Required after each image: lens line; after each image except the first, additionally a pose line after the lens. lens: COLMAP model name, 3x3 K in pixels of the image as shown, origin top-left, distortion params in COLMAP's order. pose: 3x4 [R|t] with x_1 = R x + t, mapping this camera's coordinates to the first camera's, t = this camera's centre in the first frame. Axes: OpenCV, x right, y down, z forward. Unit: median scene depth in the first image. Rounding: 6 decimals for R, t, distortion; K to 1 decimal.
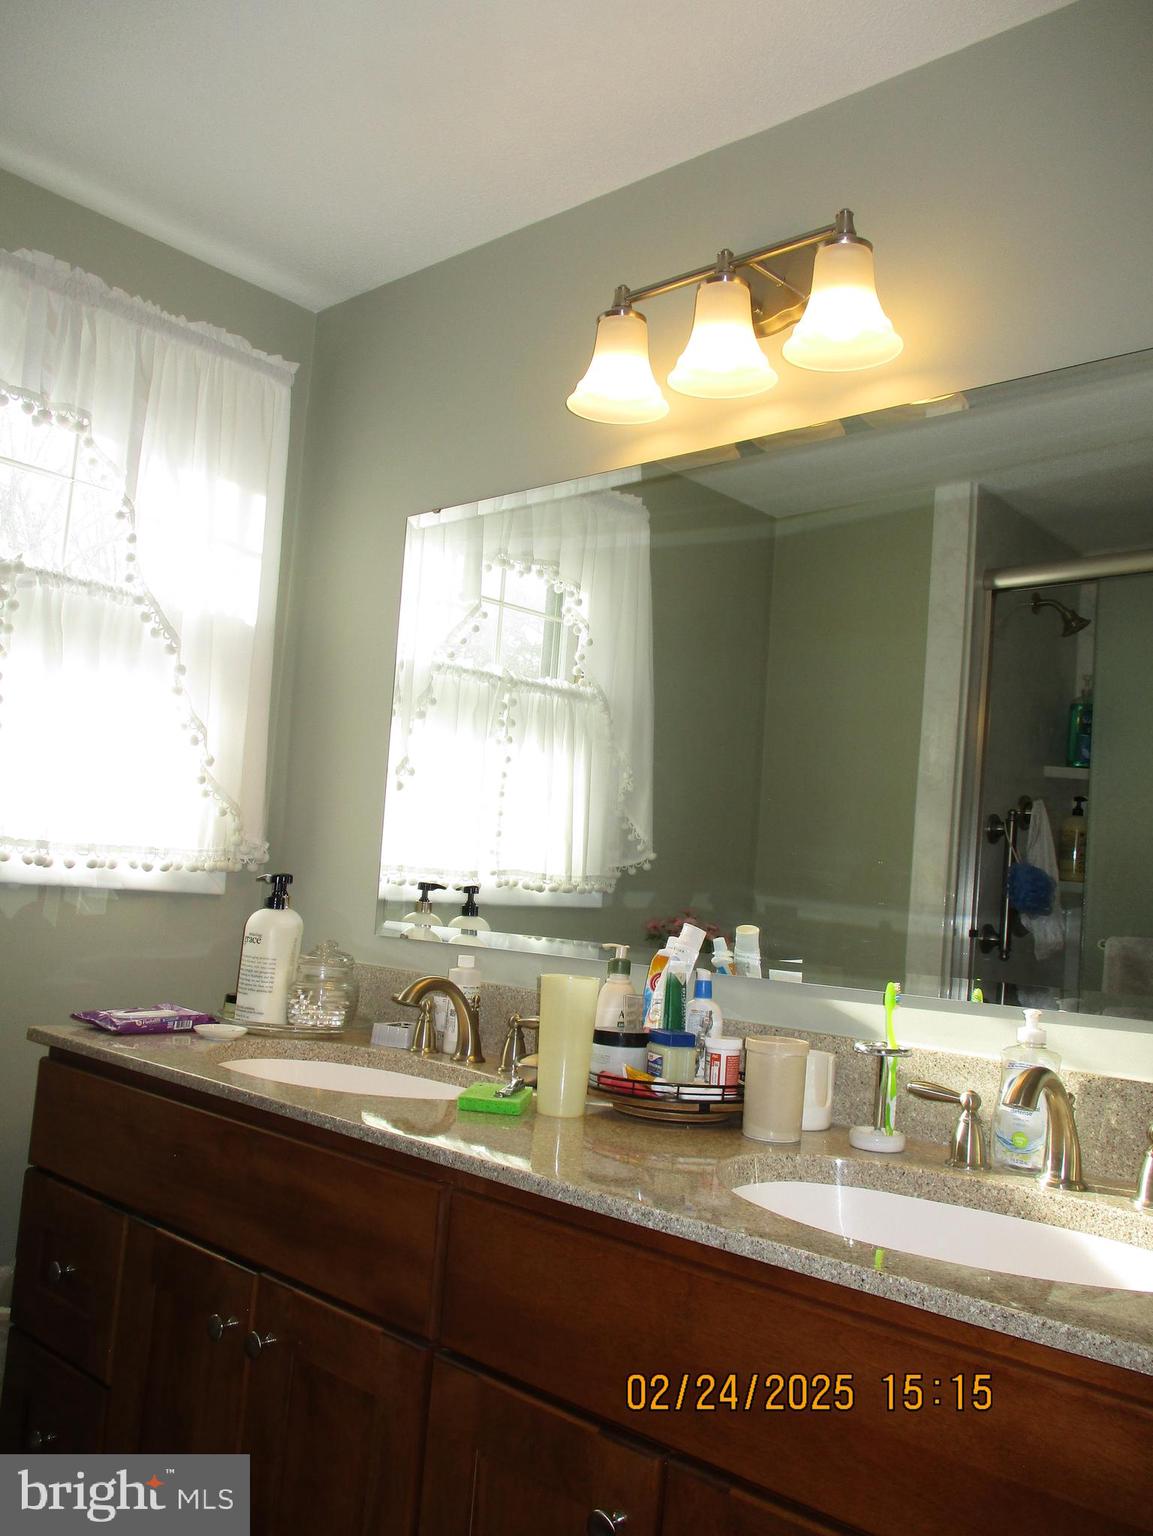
lens RADIAL K [[1269.6, 0, 581.9], [0, 1269.6, 777.5], [0, 0, 1]] dist [-0.034824, 0.024958]
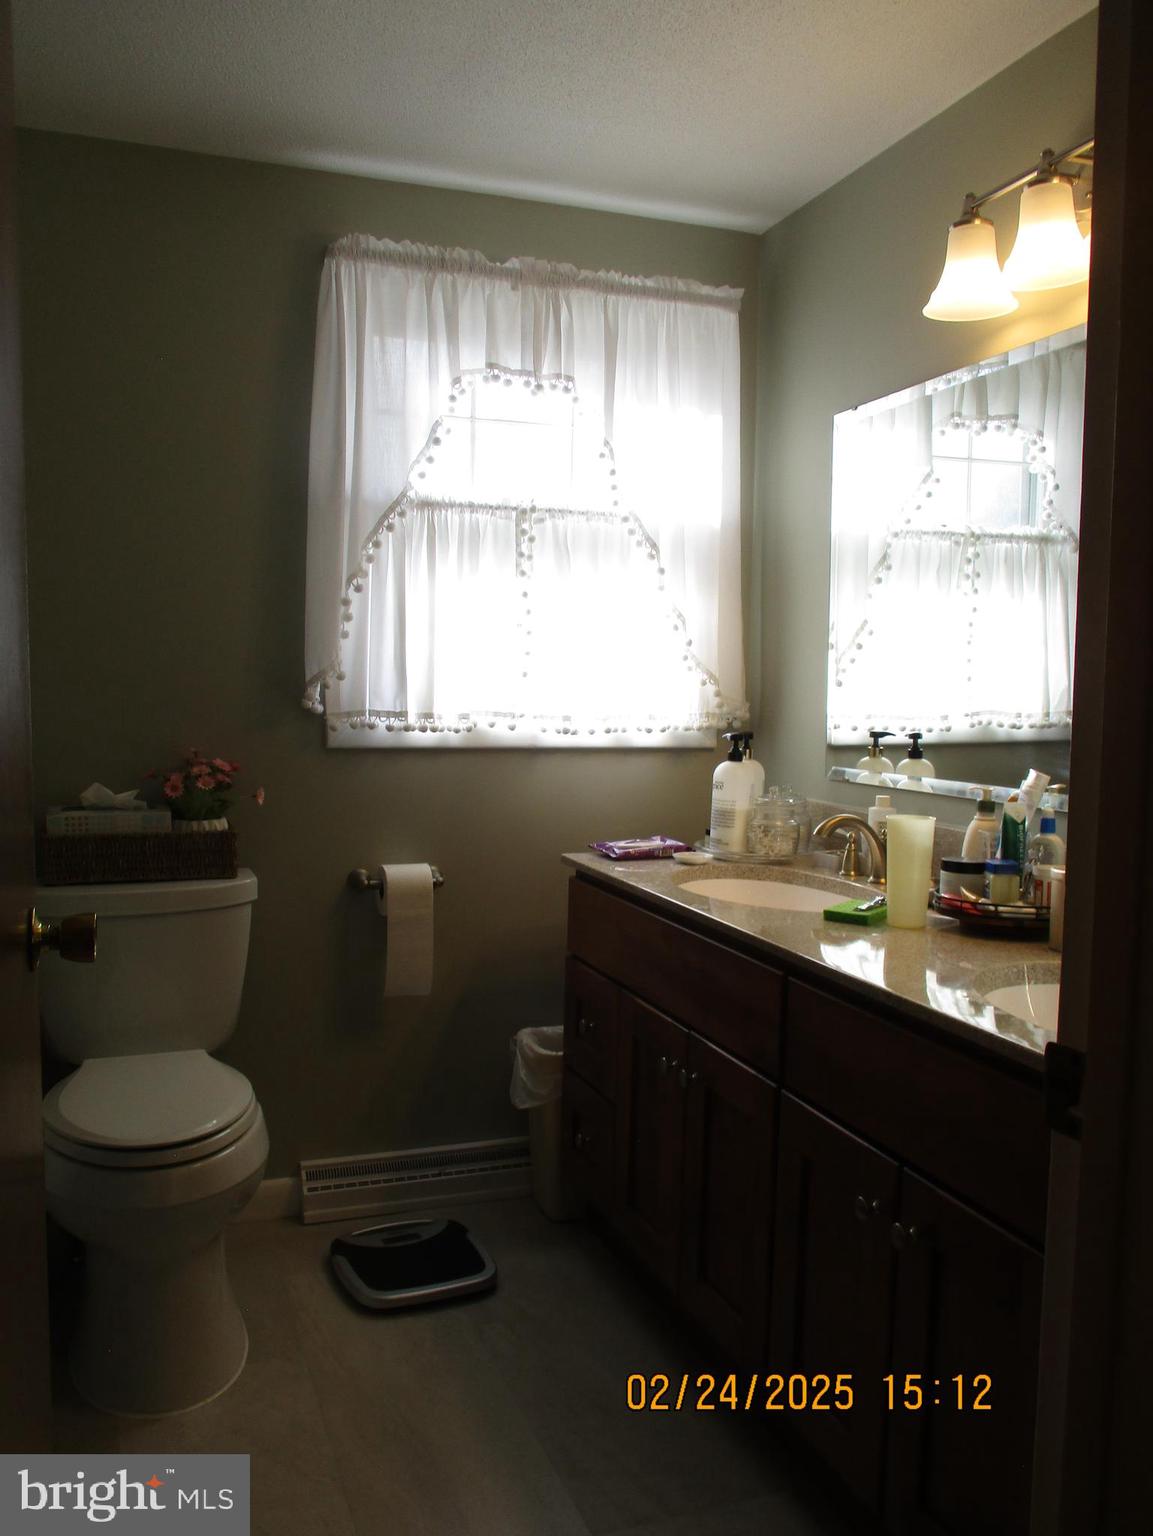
lens RADIAL K [[1269.6, 0, 573.3], [0, 1269.6, 764.7], [0, 0, 1]] dist [-0.034824, 0.024958]
pose [[0.875115, -0.028032, -0.483103, 0.205708], [0.090837, 0.990090, 0.107096, -0.038324], [0.475313, -0.137605, 0.868989, -0.152744]]
